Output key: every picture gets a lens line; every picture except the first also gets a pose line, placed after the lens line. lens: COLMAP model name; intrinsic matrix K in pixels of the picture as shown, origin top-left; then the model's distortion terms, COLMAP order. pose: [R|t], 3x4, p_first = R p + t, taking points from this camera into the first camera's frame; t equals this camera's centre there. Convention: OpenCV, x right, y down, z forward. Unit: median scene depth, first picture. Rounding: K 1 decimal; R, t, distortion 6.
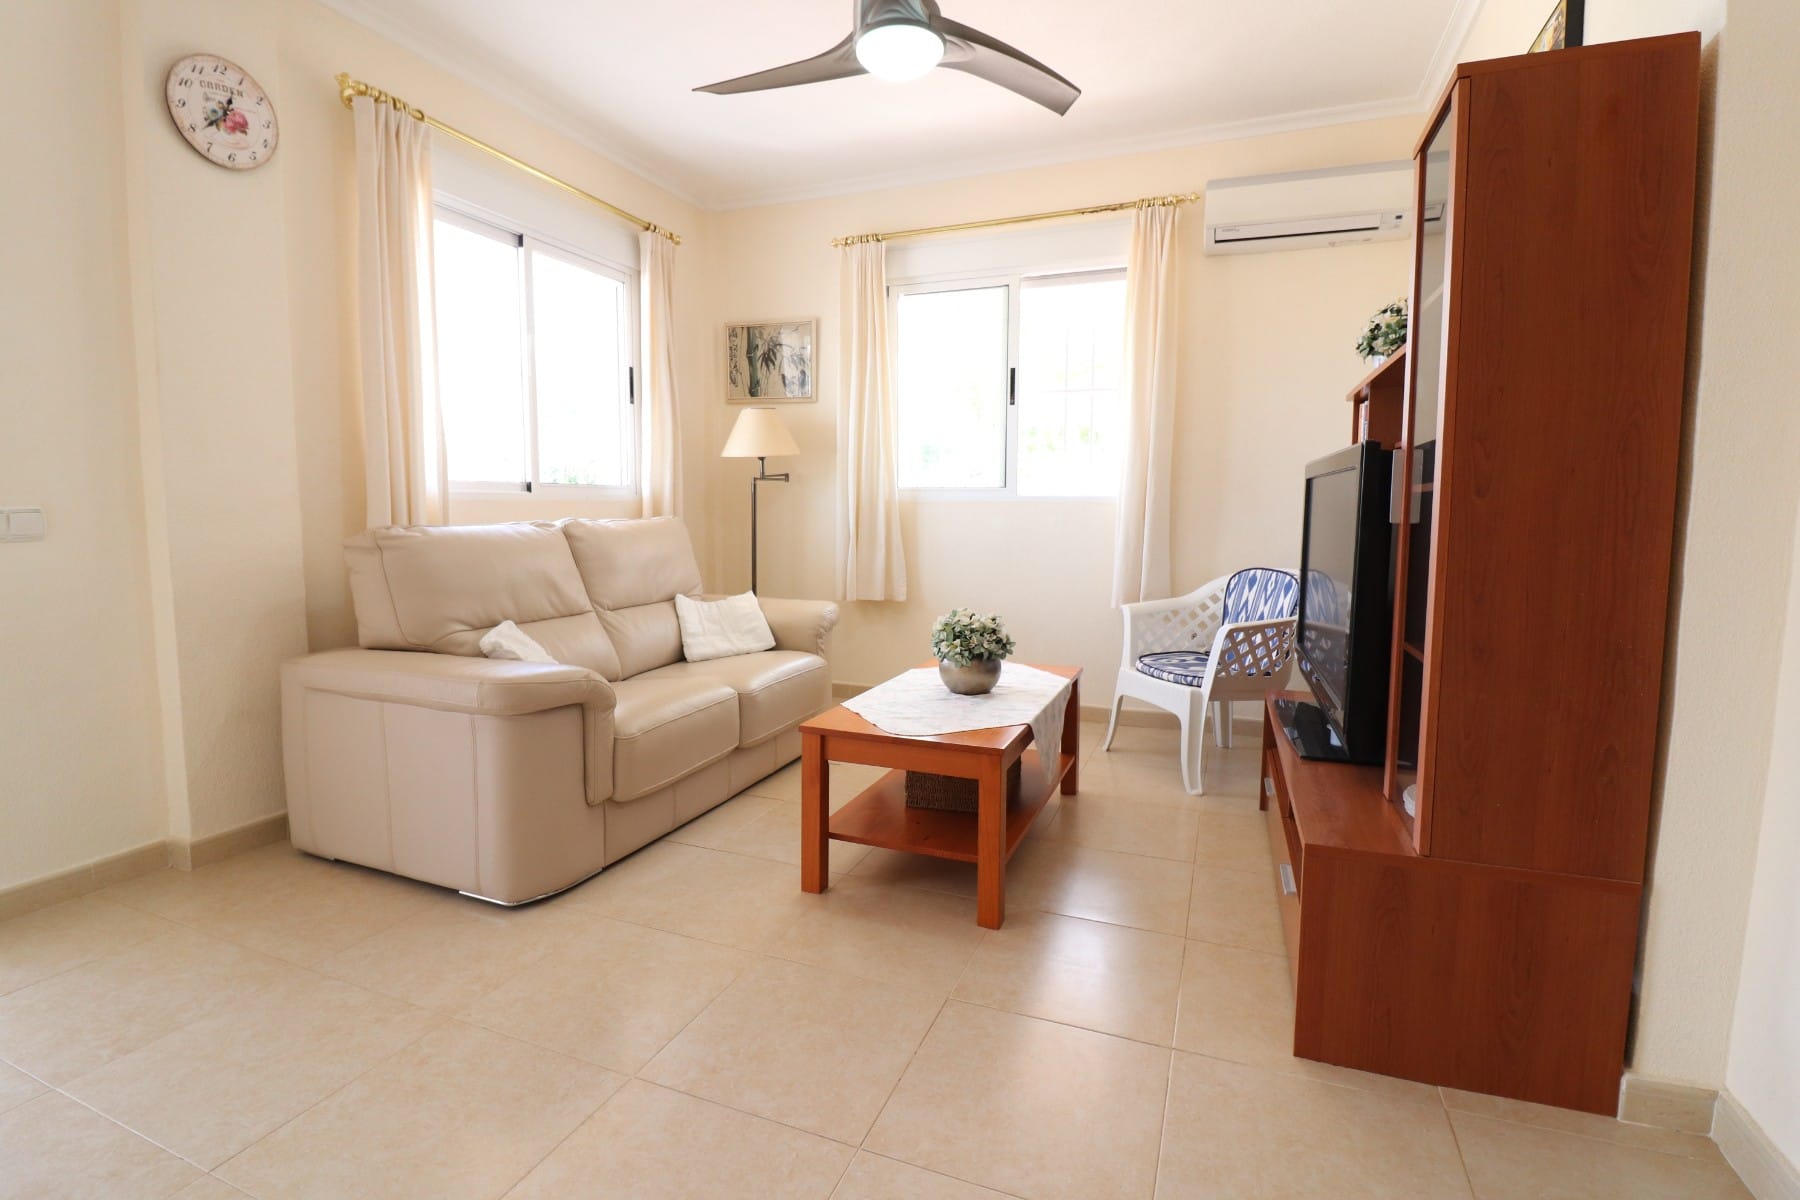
lens RADIAL K [[854.7, 0, 890.3], [0, 854.7, 599.0], [0, 0, 1]] dist [-0.011755, -0.004164]
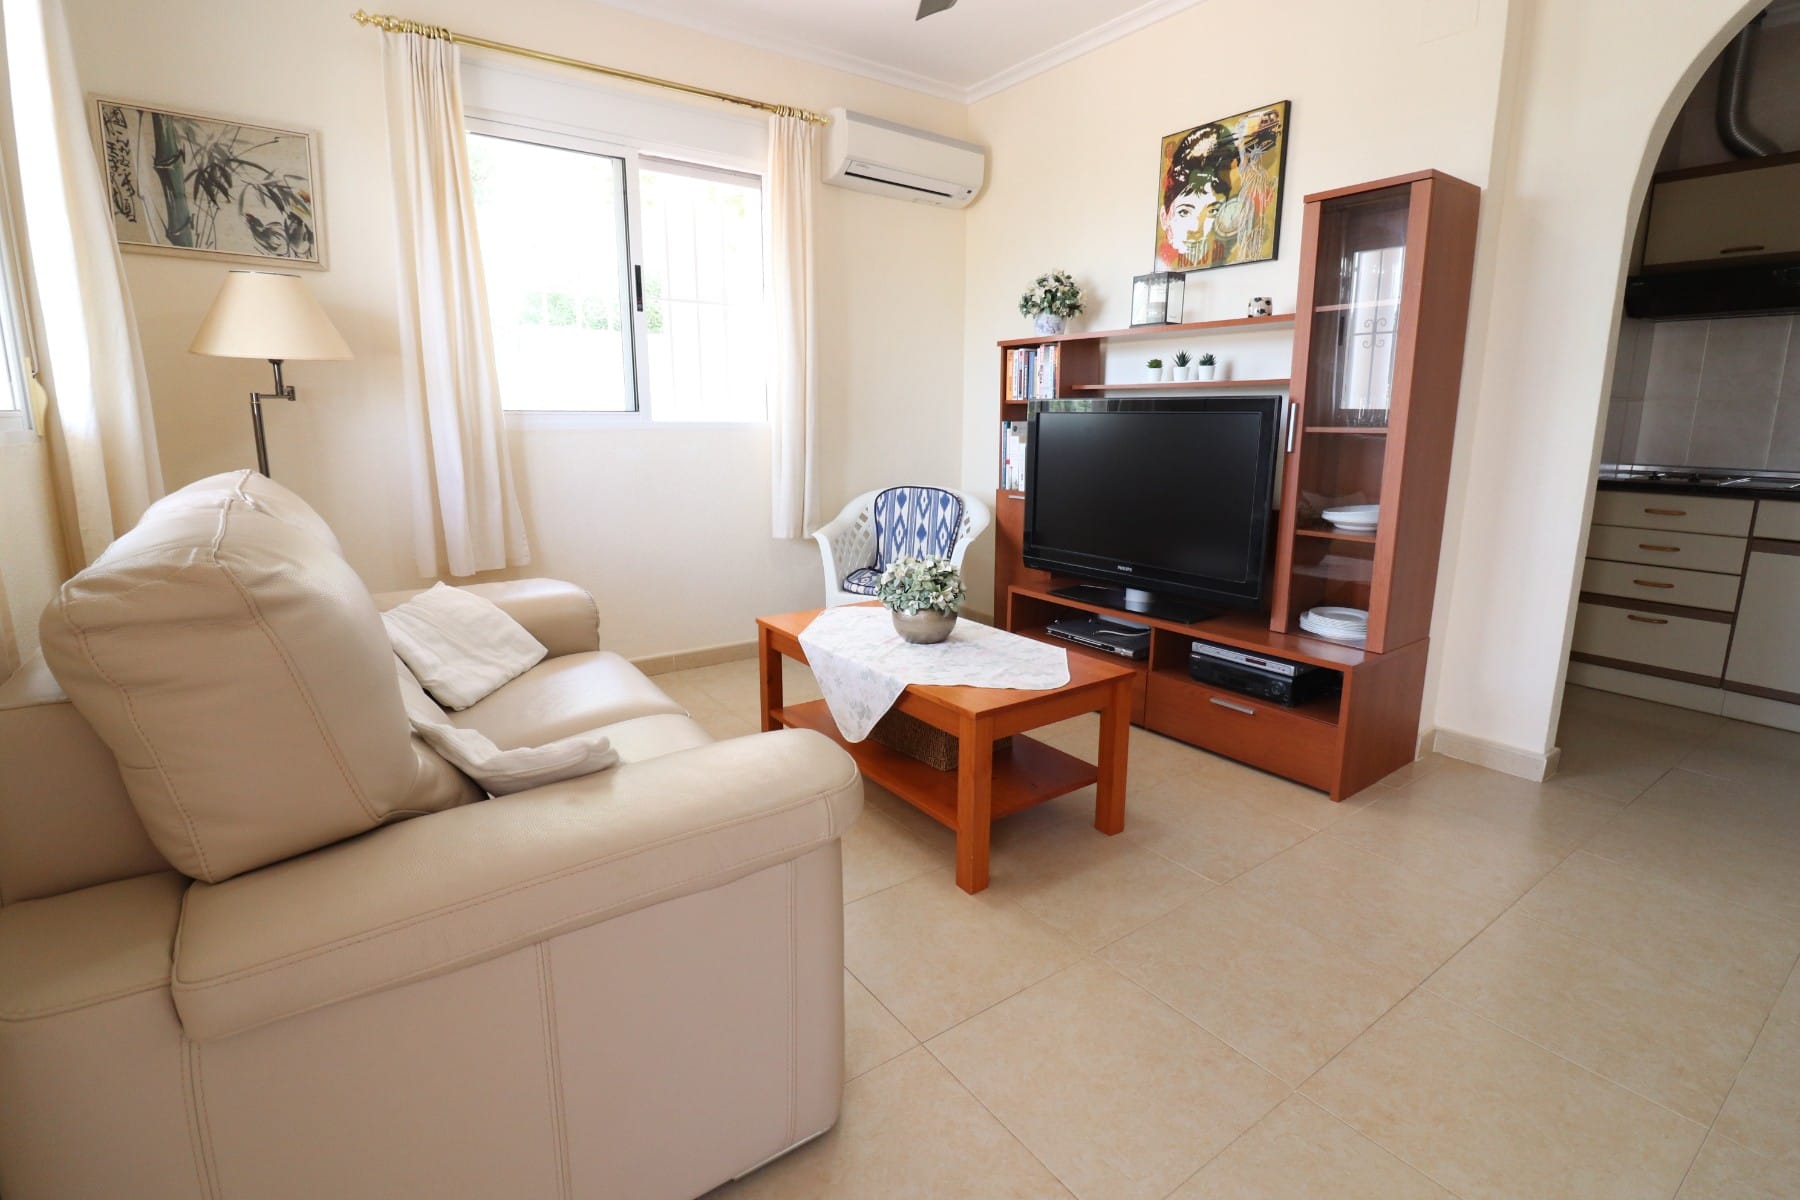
lens RADIAL K [[854.7, 0, 886.3], [0, 854.7, 602.3], [0, 0, 1]] dist [-0.011755, -0.004164]
pose [[0.525036, -0.187423, 0.830187, -0.471863], [0.087609, 0.982171, 0.166329, -0.064508], [-0.846559, -0.014597, 0.532095, 0.343060]]
